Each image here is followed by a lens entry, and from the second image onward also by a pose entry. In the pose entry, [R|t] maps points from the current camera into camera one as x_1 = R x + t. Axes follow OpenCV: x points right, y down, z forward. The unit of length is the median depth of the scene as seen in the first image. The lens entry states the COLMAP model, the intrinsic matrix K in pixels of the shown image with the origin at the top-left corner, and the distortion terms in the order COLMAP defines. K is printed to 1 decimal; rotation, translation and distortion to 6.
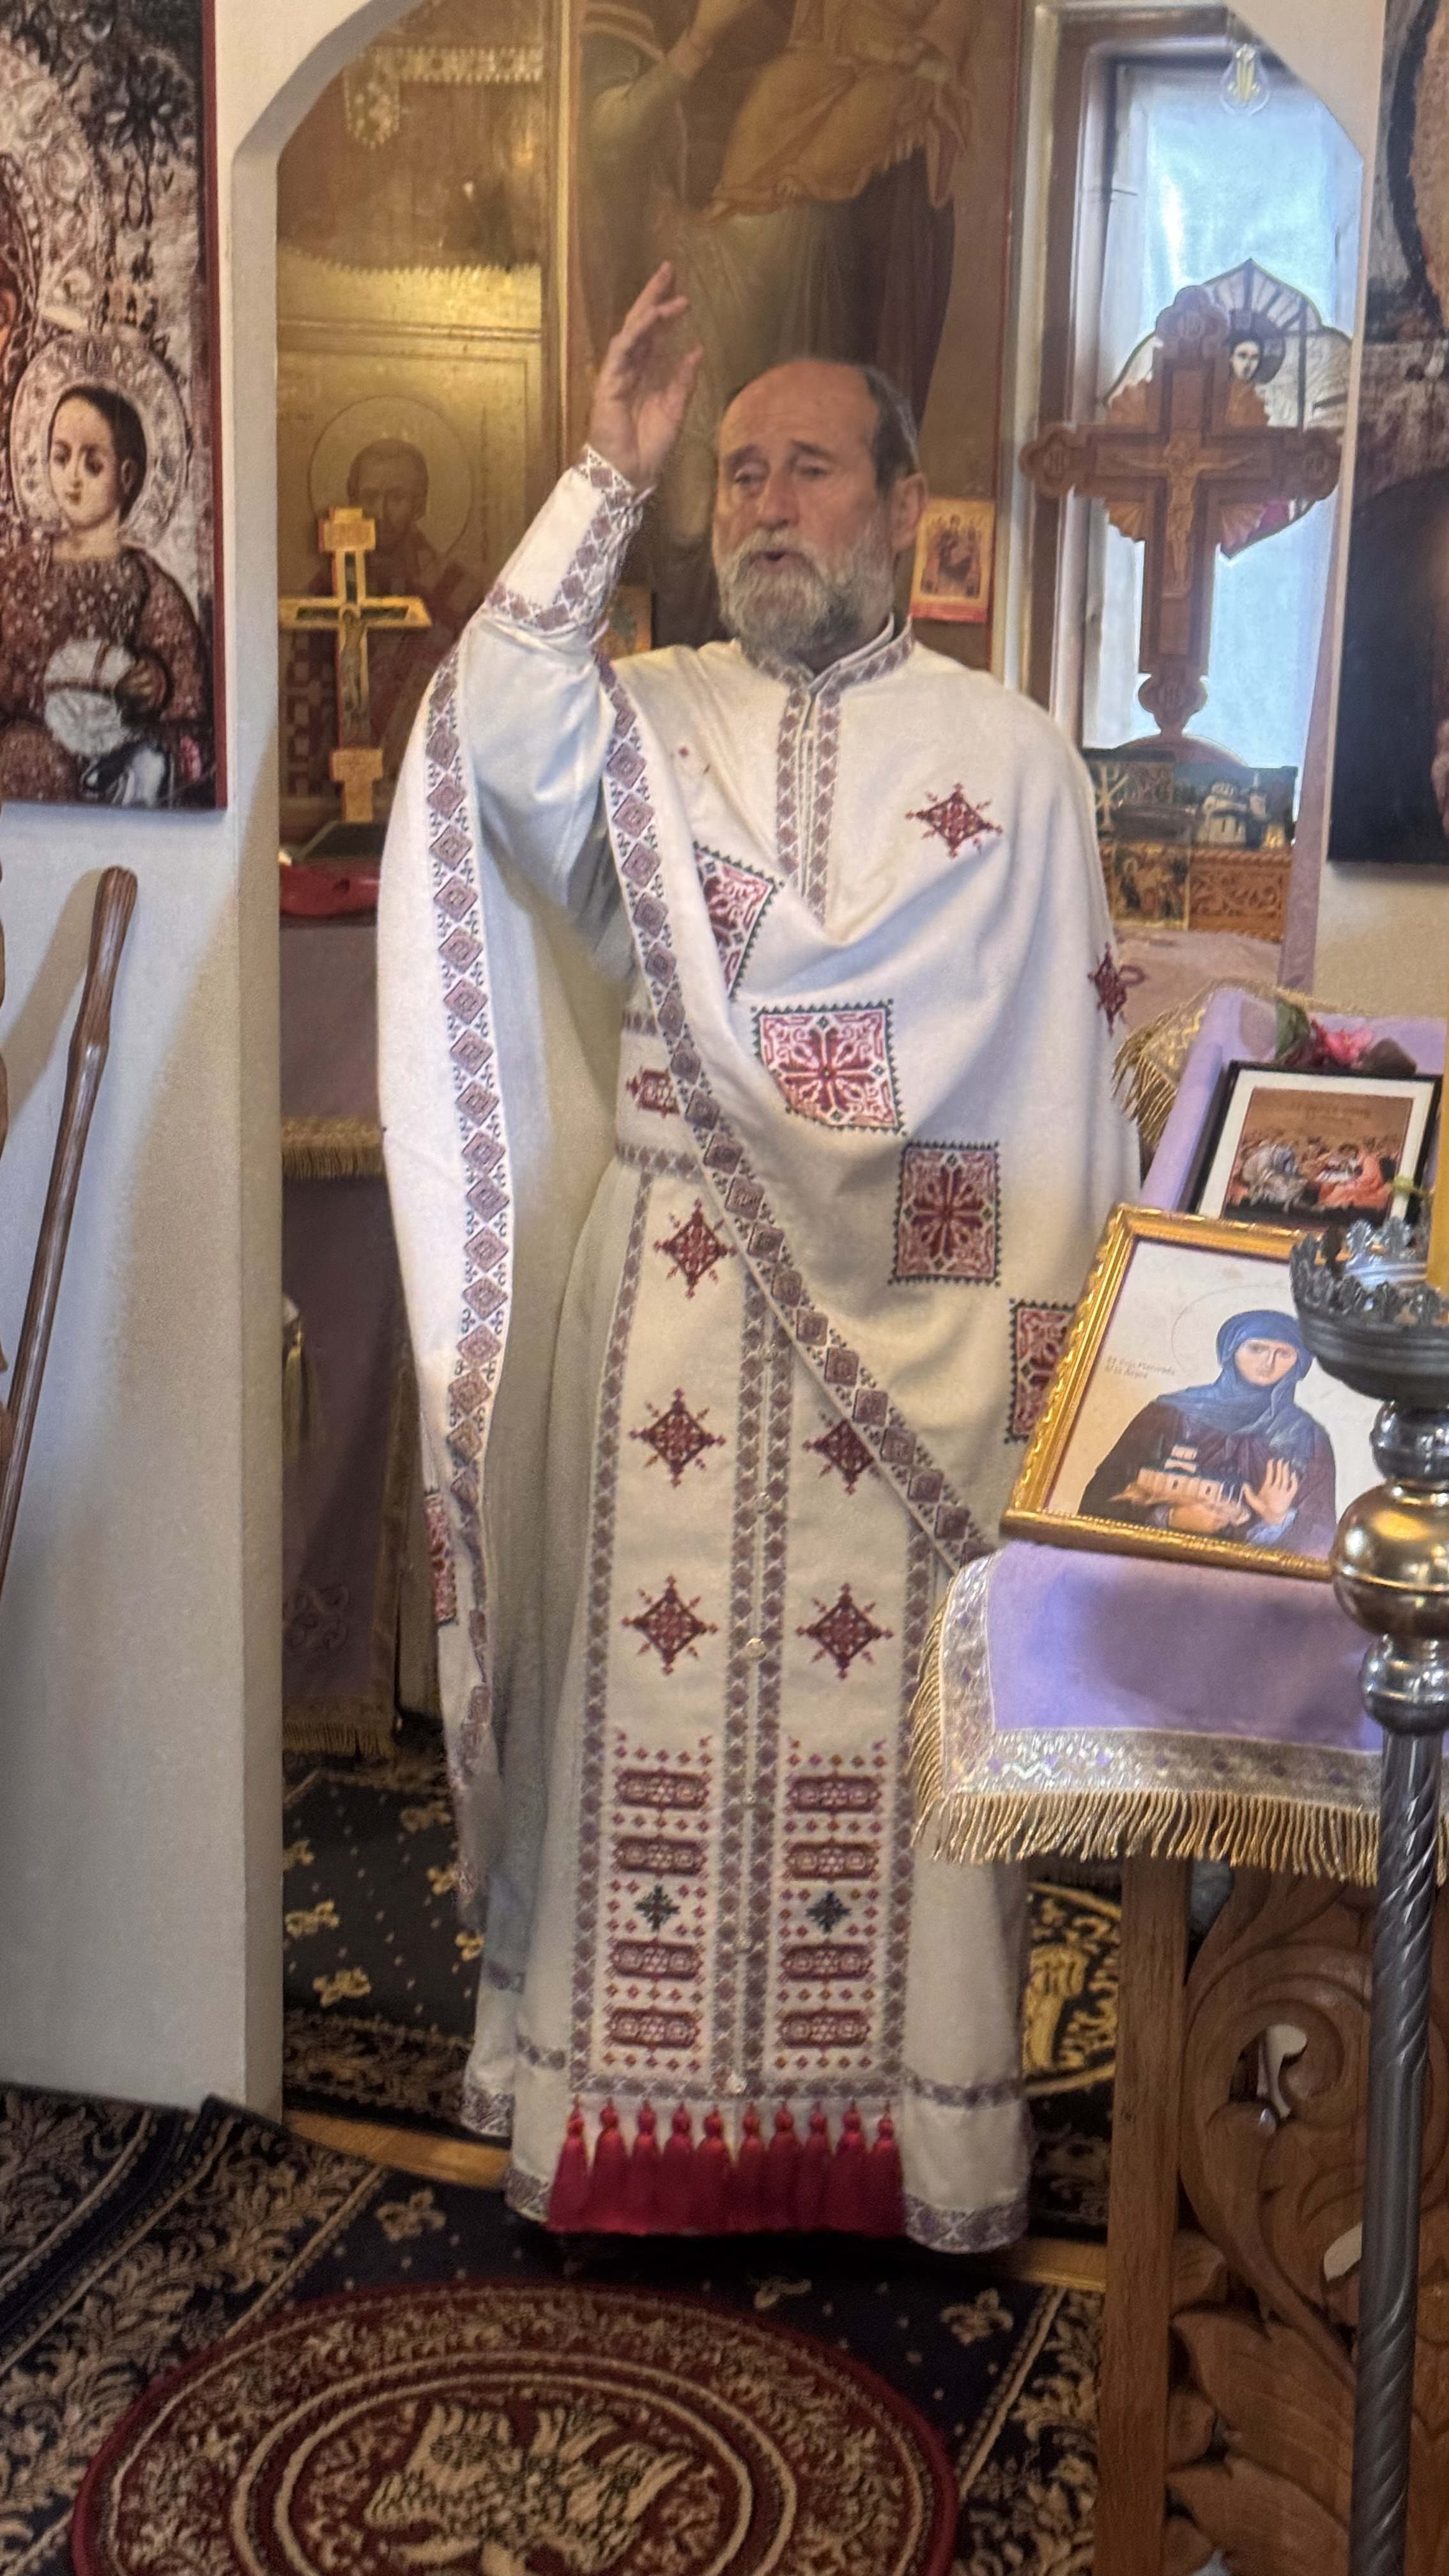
lens RADIAL K [[3611.0, 0, 732.2], [0, 3611.0, 1274.6], [0, 0, 1]] dist [0.131252, 0.000000]
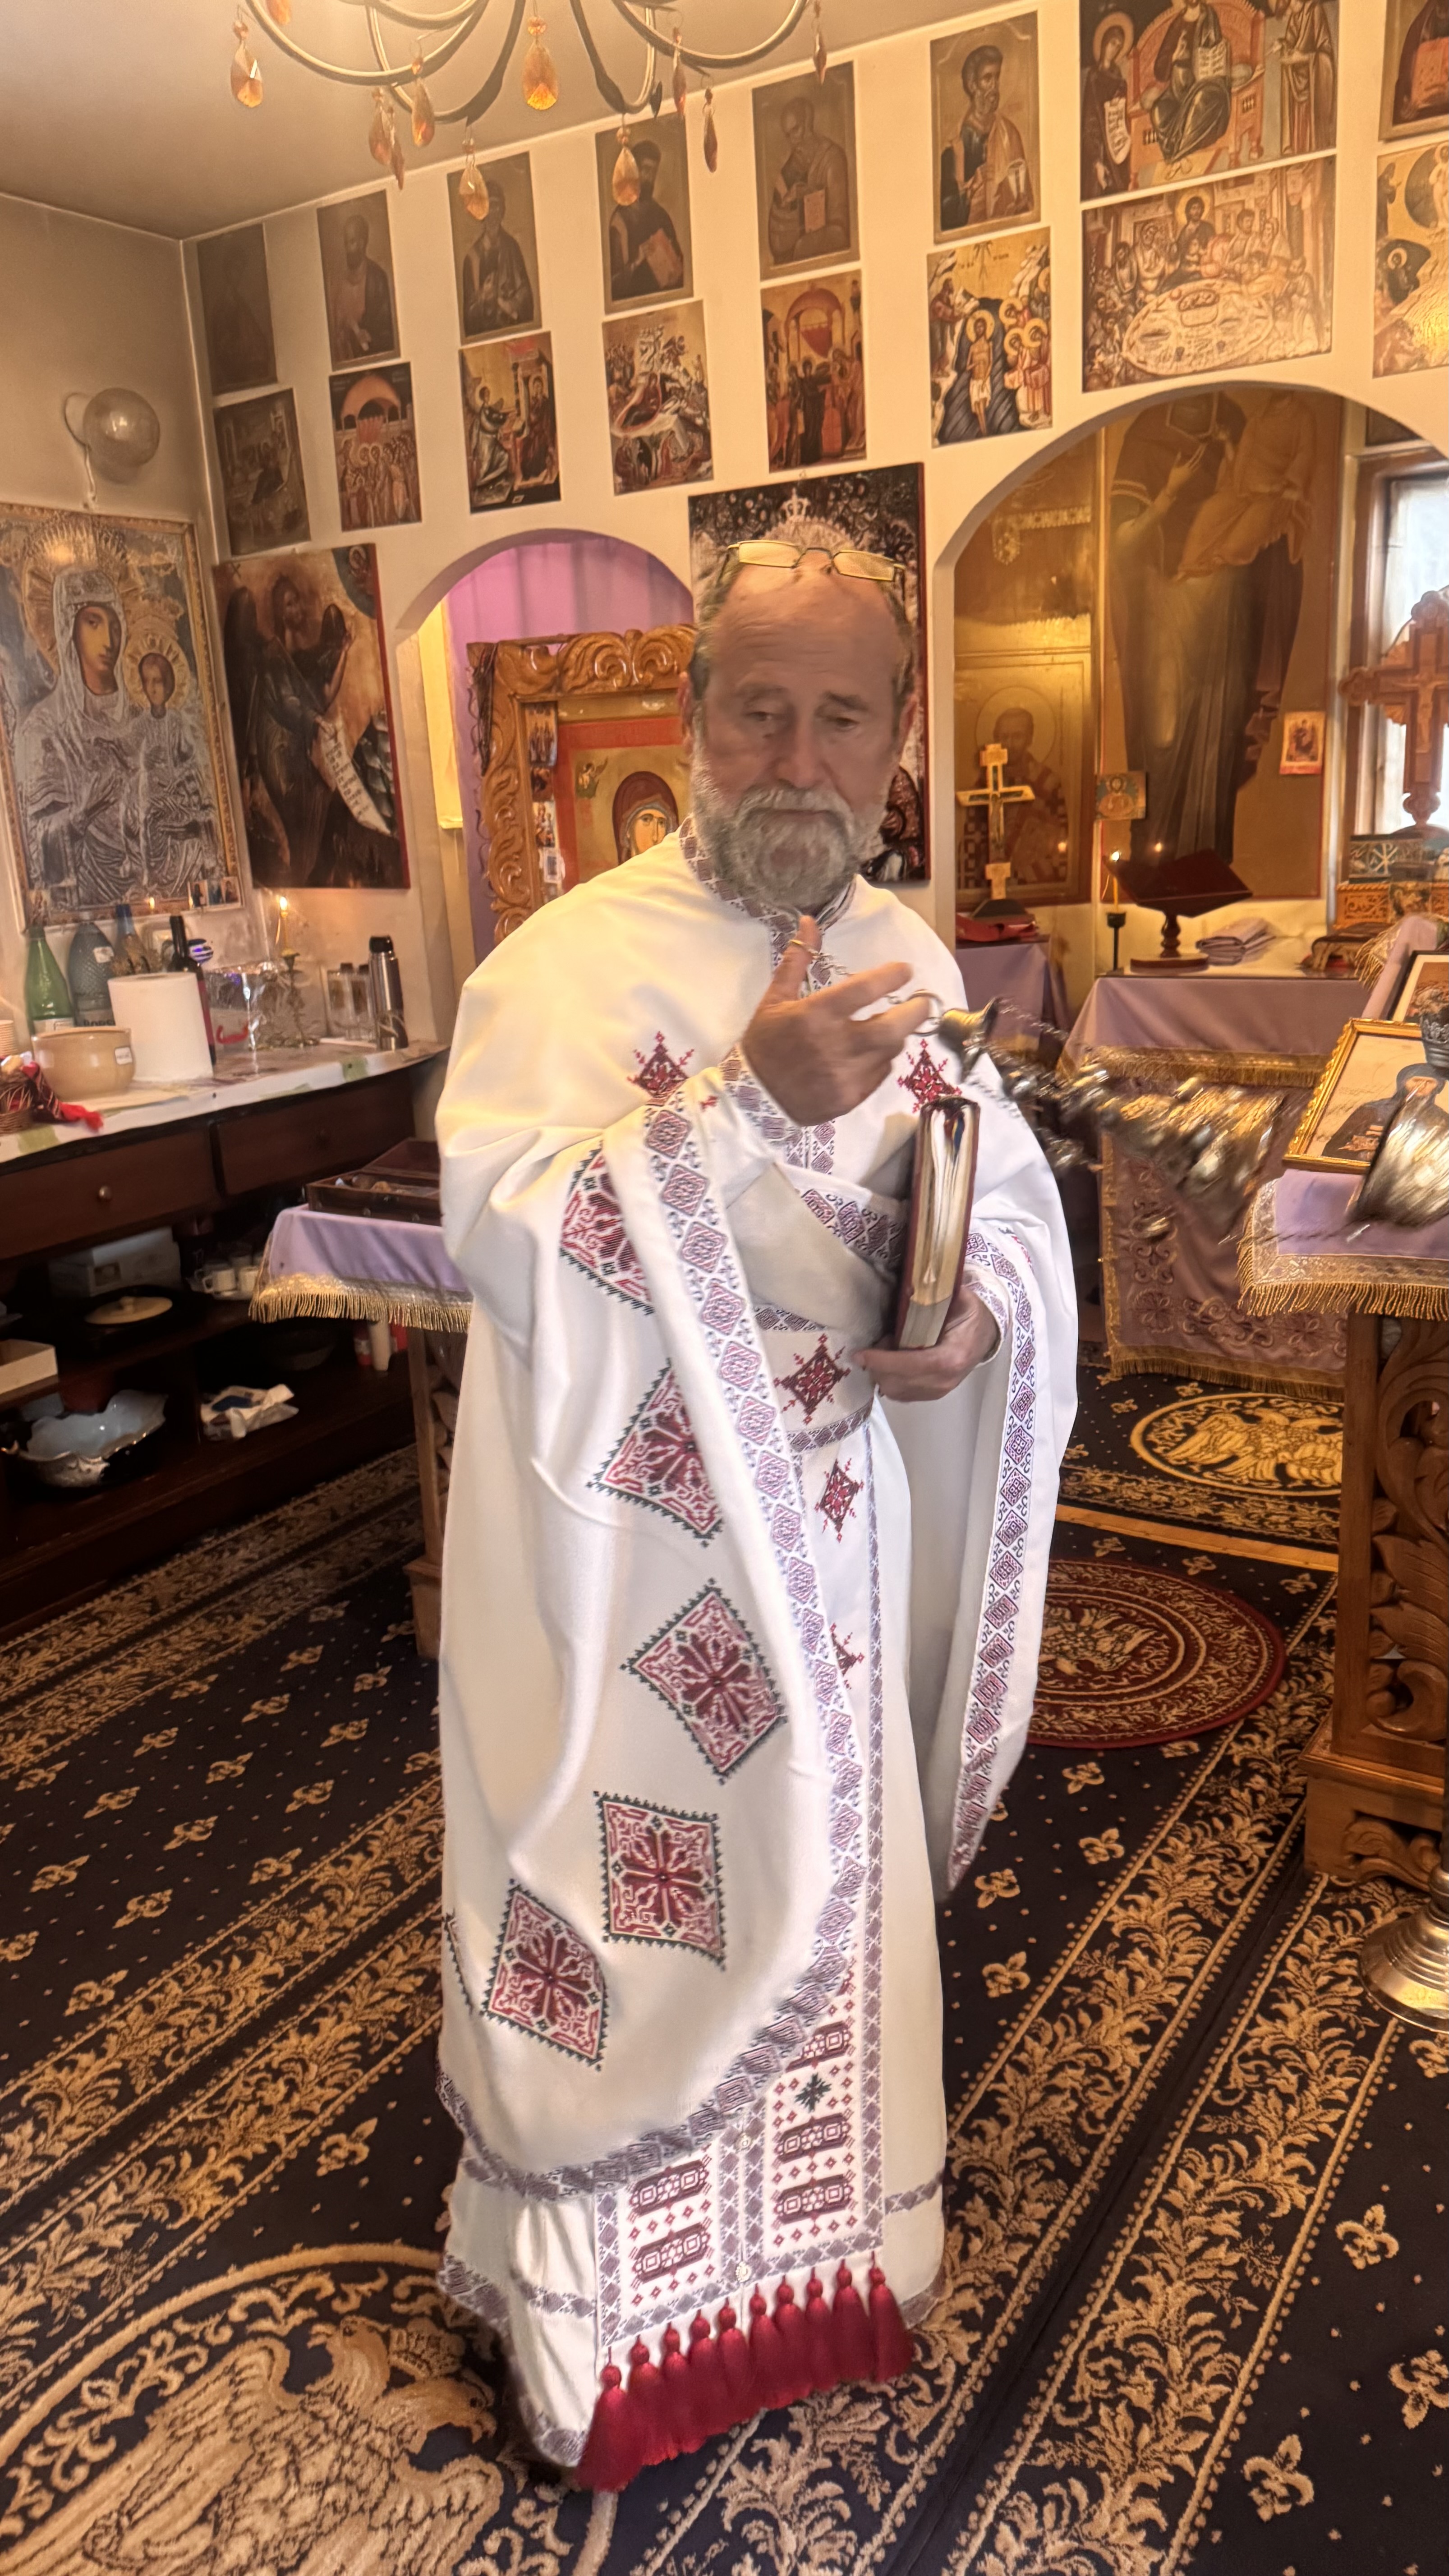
lens RADIAL K [[1810.4, 0, 722.0], [0, 1810.4, 1282.3], [0, 0, 1]] dist [0.088946, -0.131523]
pose [[0.965331, -0.003451, -0.261005, 0.023238], [0.019685, 0.998028, 0.059611, 0.046248], [0.260285, -0.062682, 0.963495, -0.092759]]
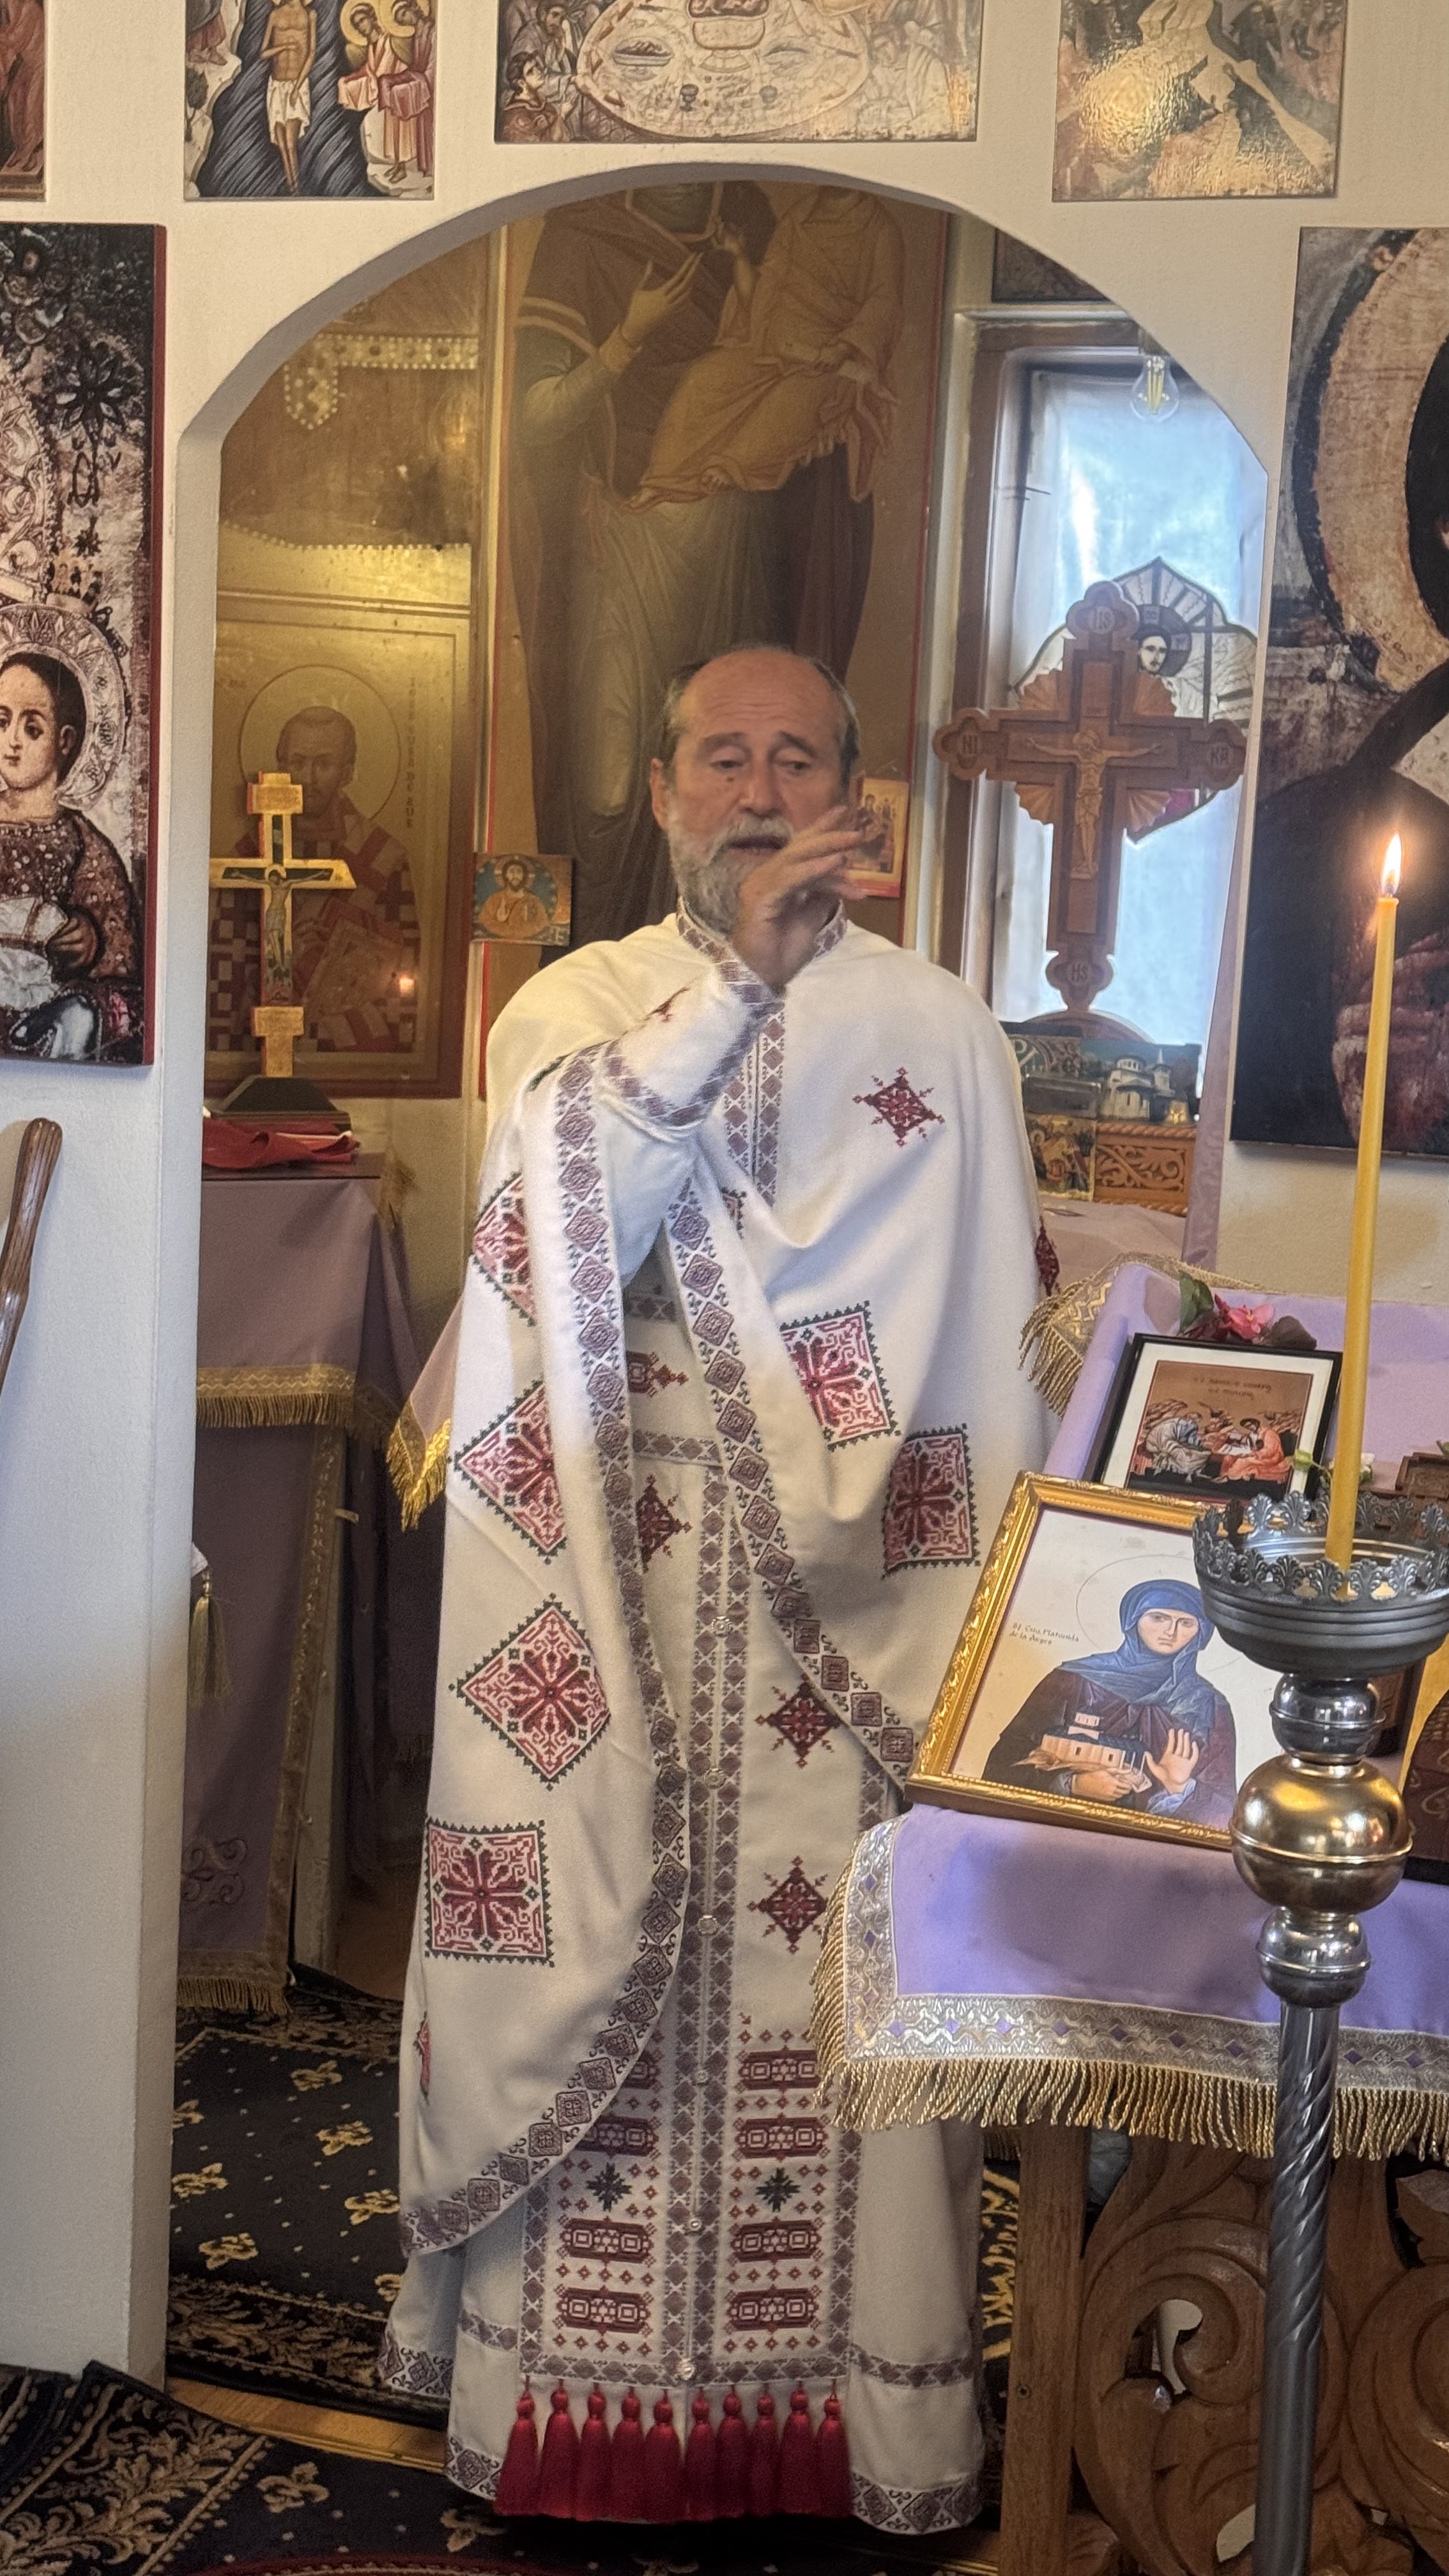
lens RADIAL K [[3611.0, 0, 721.2], [0, 3611.0, 1290.2], [0, 0, 1]] dist [0.131252, 0.000000]
pose [[0.999501, 0.020943, 0.023651, -0.002922], [-0.019328, 0.997596, -0.066550, -0.000894], [-0.024988, 0.066060, 0.997503, -0.012573]]
